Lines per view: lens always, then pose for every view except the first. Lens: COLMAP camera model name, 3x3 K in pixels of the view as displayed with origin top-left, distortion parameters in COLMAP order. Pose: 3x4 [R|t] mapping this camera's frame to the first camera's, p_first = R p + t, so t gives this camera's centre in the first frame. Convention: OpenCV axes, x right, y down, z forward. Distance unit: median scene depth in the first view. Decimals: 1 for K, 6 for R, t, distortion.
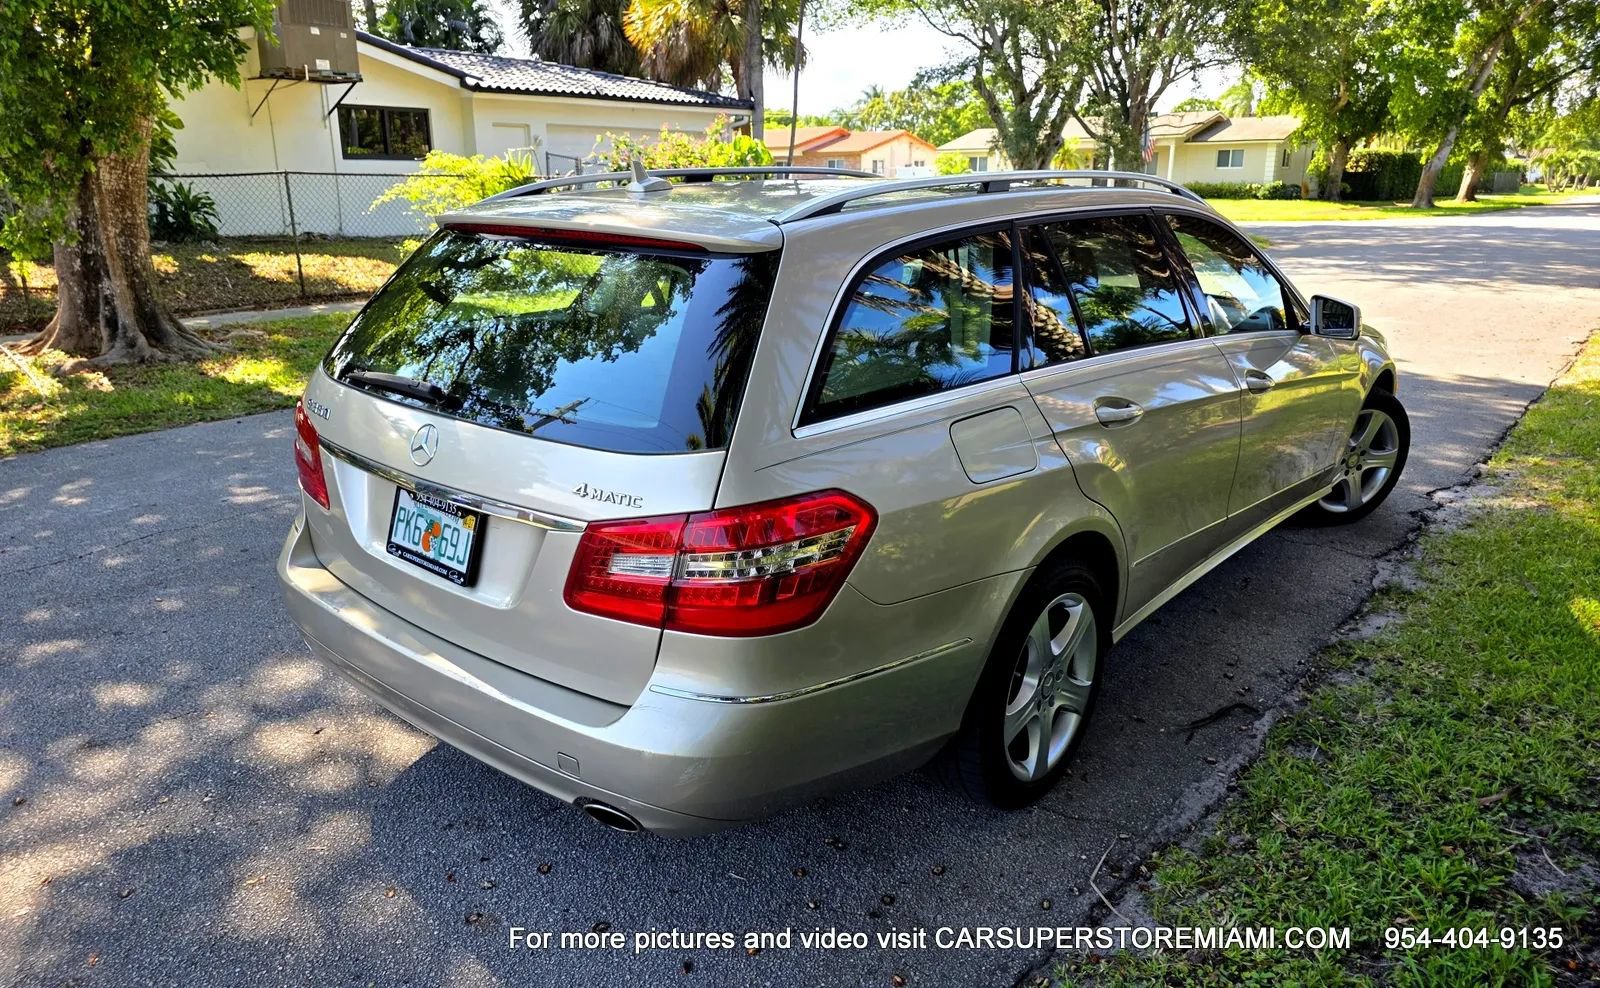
lens RADIAL K [[1101.7, 0, 788.9], [0, 1101.7, 492.3], [0, 0, 1]] dist [0.039867, -0.025894]
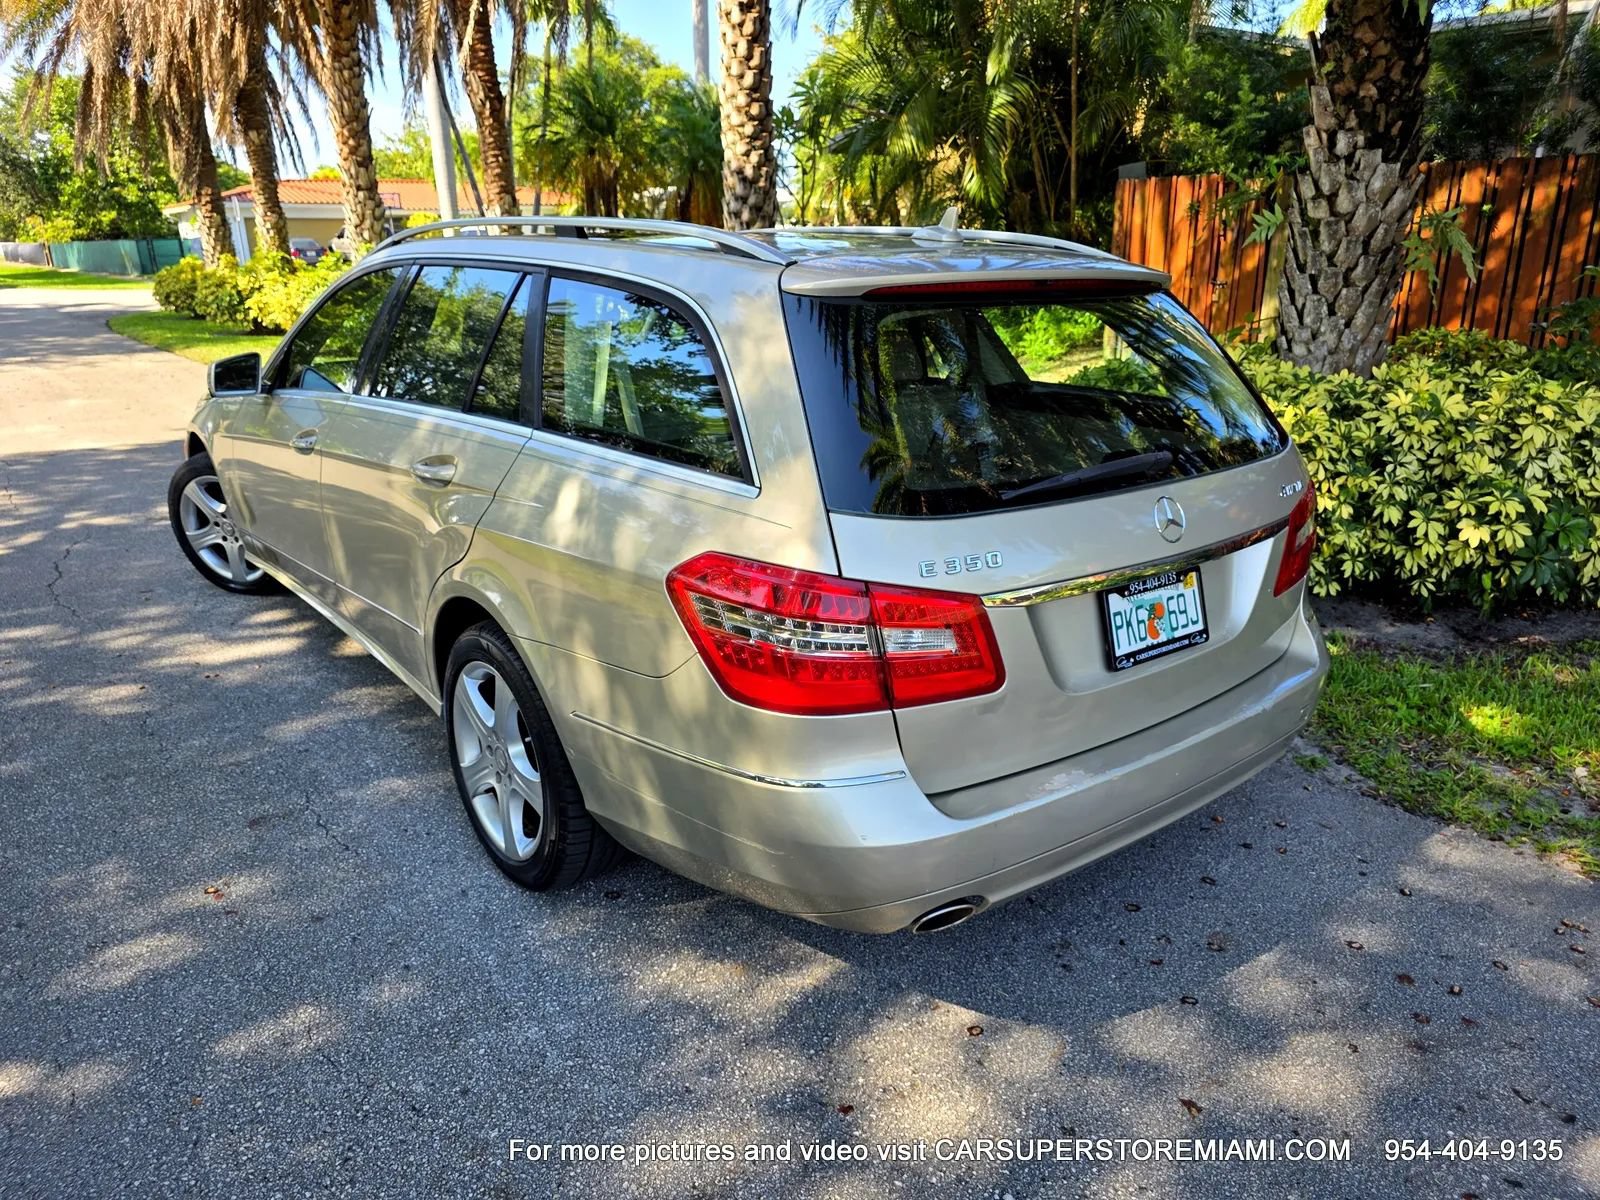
lens RADIAL K [[1095.1, 0, 793.2], [0, 1095.1, 630.7], [0, 0, 1]] dist [0.039440, -0.033544]
pose [[0.198840, -0.330393, 0.922661, -0.983859], [0.279880, 0.921396, 0.269624, -0.226351], [-0.939218, 0.204622, 0.275680, 0.828034]]
